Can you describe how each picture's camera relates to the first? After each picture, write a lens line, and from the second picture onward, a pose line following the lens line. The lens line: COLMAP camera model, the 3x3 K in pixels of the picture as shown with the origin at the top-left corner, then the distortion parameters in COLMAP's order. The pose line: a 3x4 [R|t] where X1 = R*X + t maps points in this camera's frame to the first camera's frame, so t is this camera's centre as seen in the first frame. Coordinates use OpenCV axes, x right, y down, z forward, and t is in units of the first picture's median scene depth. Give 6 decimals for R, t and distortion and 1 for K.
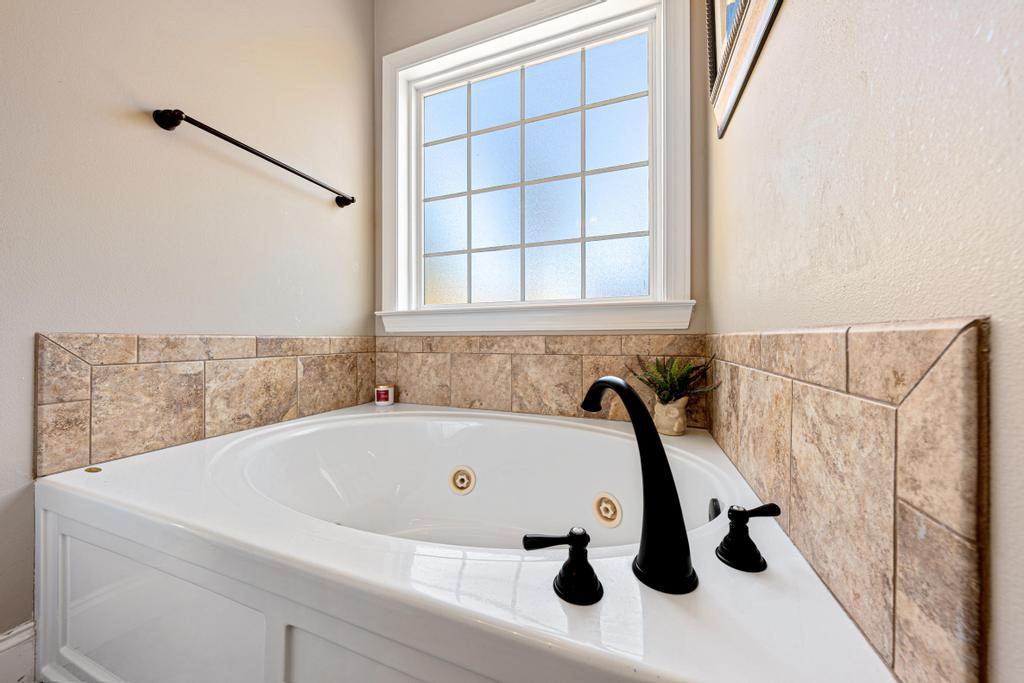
lens RADIAL K [[344.9, 0, 503.6], [0, 344.9, 338.2], [0, 0, 1]] dist [0.001222, 0.000168]
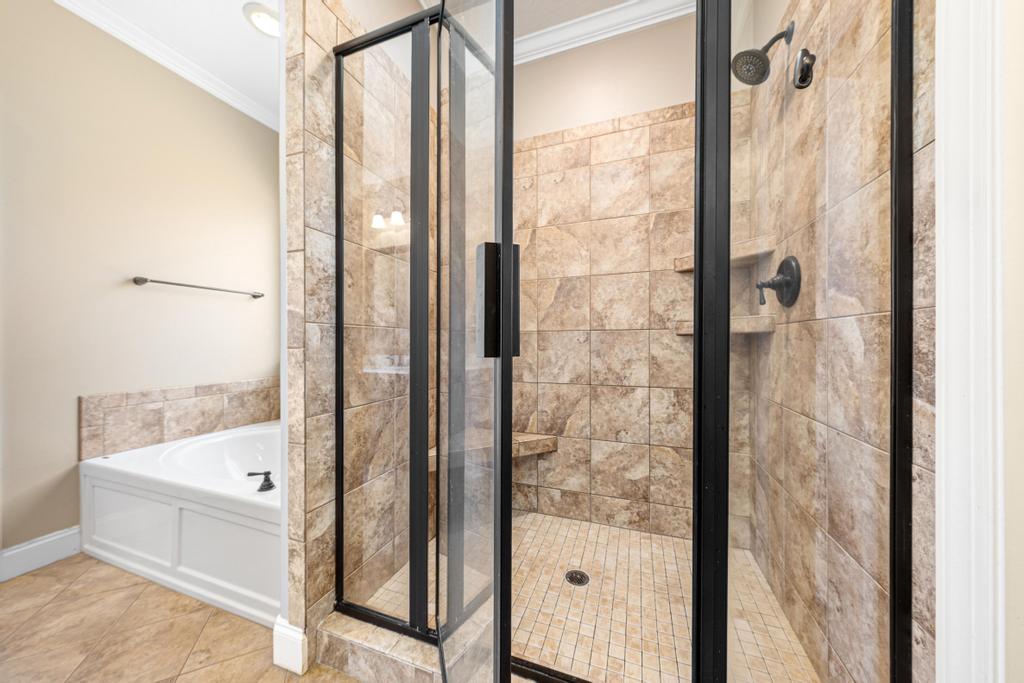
lens RADIAL K [[344.9, 0, 517.0], [0, 344.9, 343.1], [0, 0, 1]] dist [0.001222, 0.000168]
pose [[0.999706, -0.001528, 0.024194, 1.021287], [0.001232, 0.999924, 0.012256, -0.274032], [-0.024211, -0.012223, 0.999632, -0.930828]]
